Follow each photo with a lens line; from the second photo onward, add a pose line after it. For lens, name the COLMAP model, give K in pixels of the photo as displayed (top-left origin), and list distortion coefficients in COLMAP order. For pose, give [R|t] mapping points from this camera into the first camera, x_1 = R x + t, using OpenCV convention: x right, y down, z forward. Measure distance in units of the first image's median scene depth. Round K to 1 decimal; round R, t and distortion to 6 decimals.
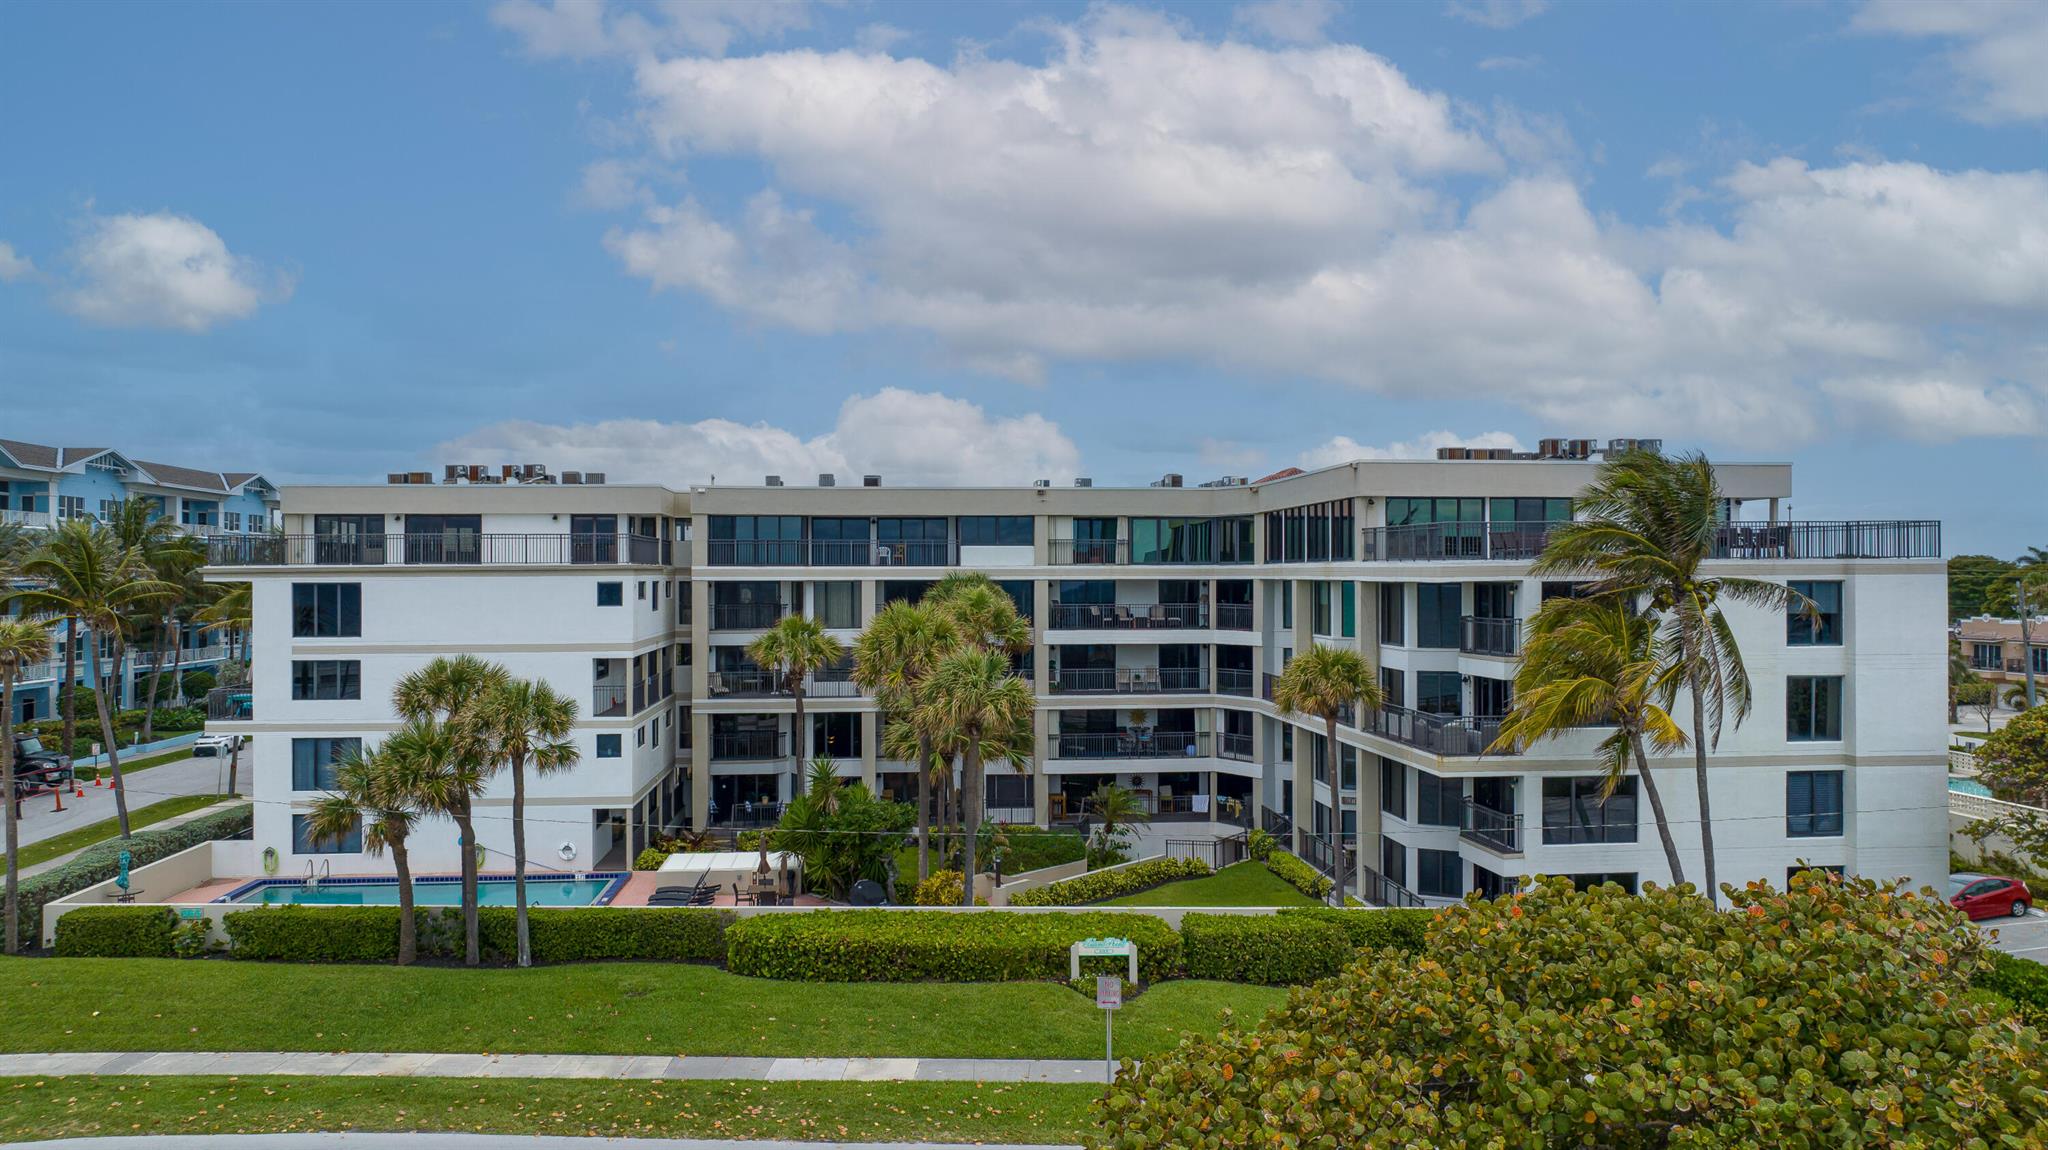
lens RADIAL K [[1445.7, 0, 1015.9], [0, 1445.7, 570.1], [0, 0, 1]] dist [-0.008554, -0.001842]
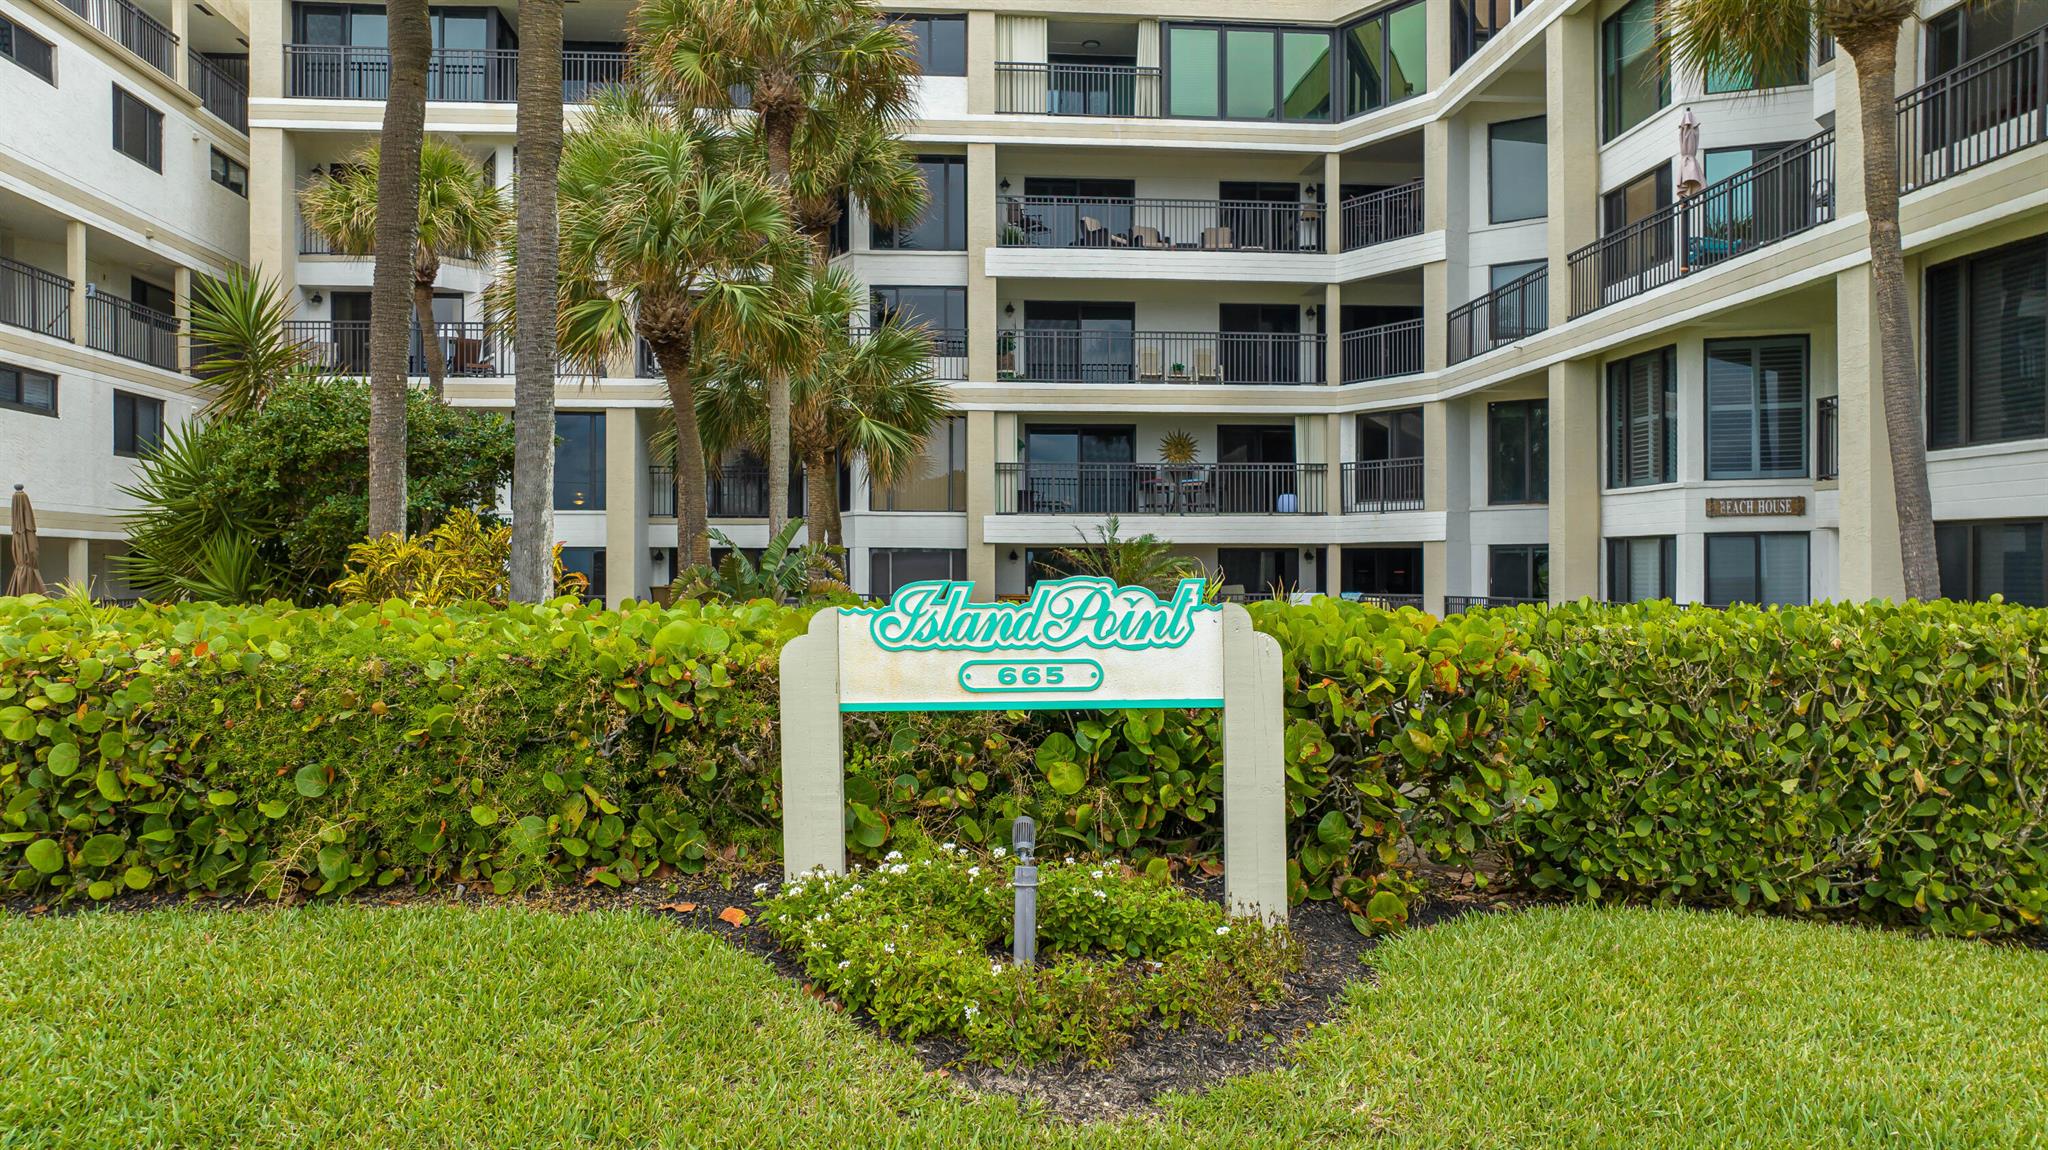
lens RADIAL K [[1445.7, 0, 1029.8], [0, 1445.7, 576.7], [0, 0, 1]] dist [-0.008554, -0.001842]
pose [[0.999990, 0.000279, -0.004414, 0.036119], [-0.000265, 0.999995, 0.003191, 0.150118], [0.004415, -0.003190, 0.999985, 0.512359]]
